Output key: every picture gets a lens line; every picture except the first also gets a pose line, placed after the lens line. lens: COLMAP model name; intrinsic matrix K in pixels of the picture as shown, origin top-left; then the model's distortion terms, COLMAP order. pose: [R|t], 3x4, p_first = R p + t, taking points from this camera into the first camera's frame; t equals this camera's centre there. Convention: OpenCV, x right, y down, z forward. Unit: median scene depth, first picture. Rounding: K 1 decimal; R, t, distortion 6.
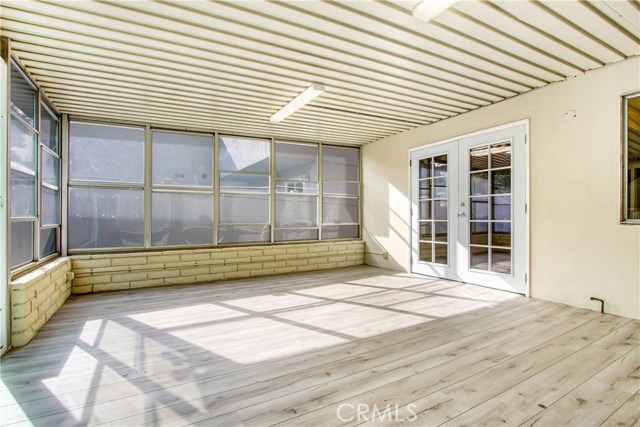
lens RADIAL K [[305.3, 0, 315.2], [0, 305.3, 216.6], [0, 0, 1]] dist [-0.019393, 0.000148]
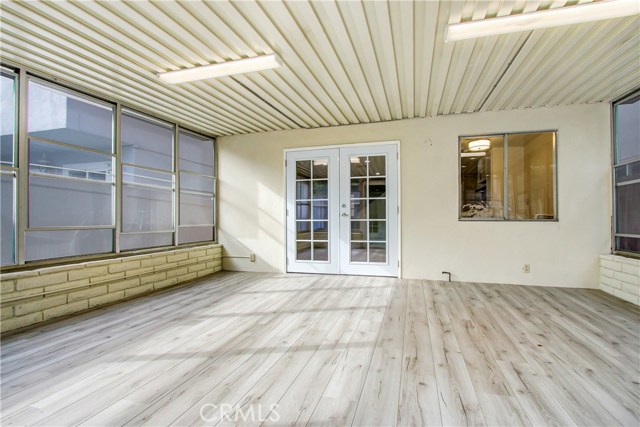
lens RADIAL K [[305.3, 0, 315.2], [0, 305.3, 216.6], [0, 0, 1]] dist [-0.019393, 0.000148]
pose [[0.727759, 0.003922, 0.685822, -0.308884], [0.001013, 0.999976, -0.006794, 0.006981], [-0.685832, 0.005639, 0.727738, 0.207814]]
